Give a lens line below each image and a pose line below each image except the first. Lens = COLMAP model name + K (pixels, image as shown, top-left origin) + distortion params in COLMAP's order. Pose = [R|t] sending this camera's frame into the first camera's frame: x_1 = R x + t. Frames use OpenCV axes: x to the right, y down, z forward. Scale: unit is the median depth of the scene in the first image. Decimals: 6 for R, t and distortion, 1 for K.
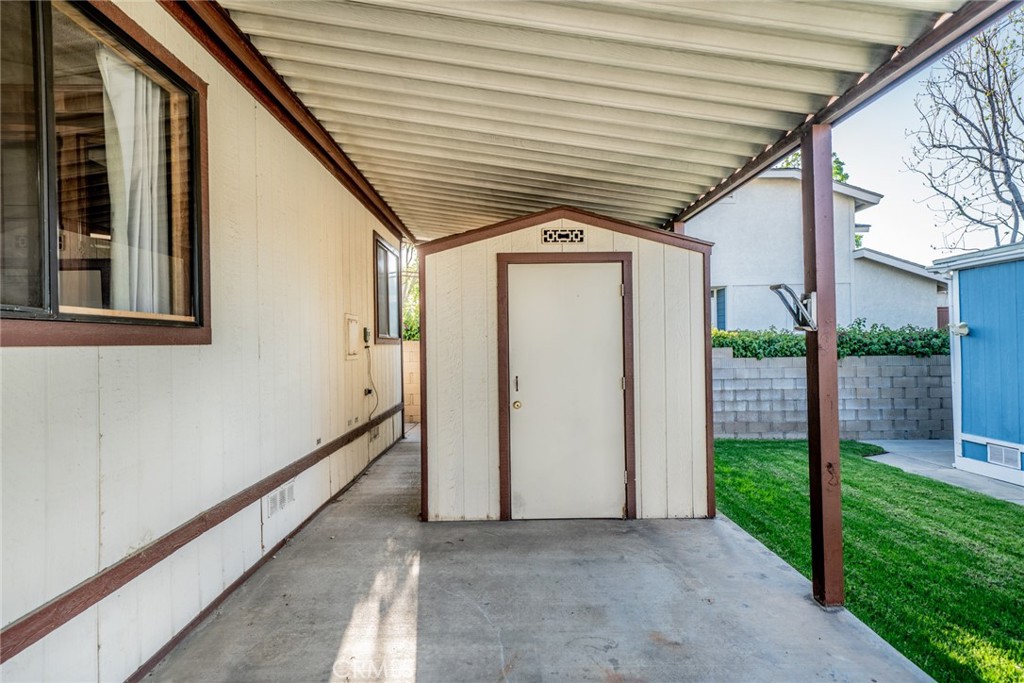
lens RADIAL K [[492.1, 0, 512.0], [0, 492.1, 341.5], [0, 0, 1]] dist [-0.000441, -0.000062]
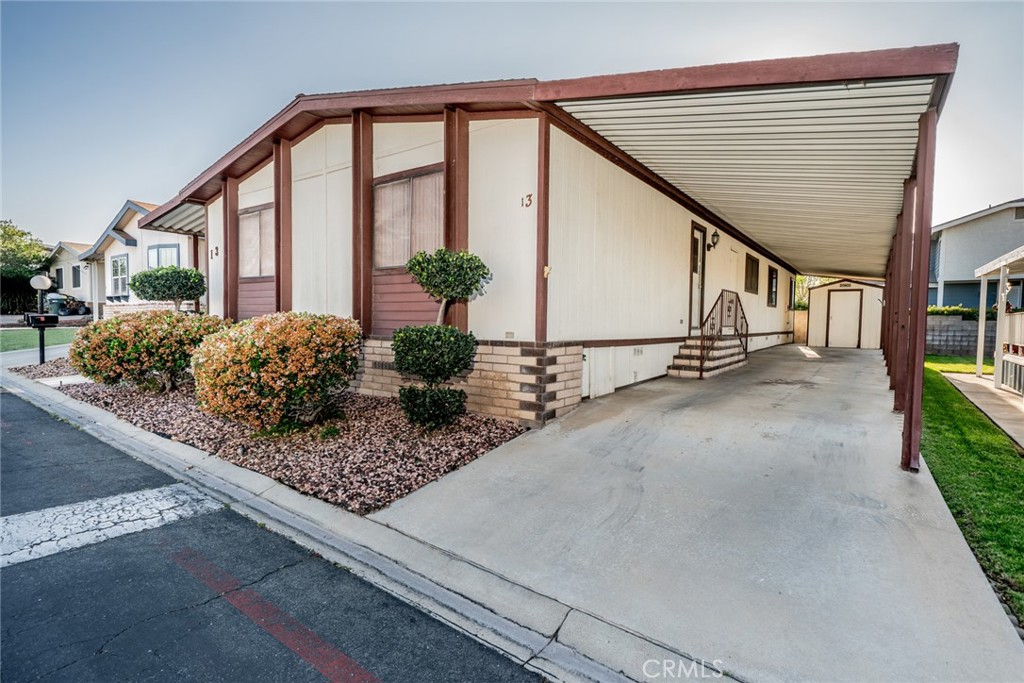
lens RADIAL K [[492.1, 0, 512.0], [0, 492.1, 341.5], [0, 0, 1]] dist [-0.000441, -0.000062]
pose [[0.809225, 0.030977, -0.586682, 0.277457], [-0.011912, 0.999269, 0.036331, 0.155948], [0.587378, -0.022411, 0.809002, -4.144925]]
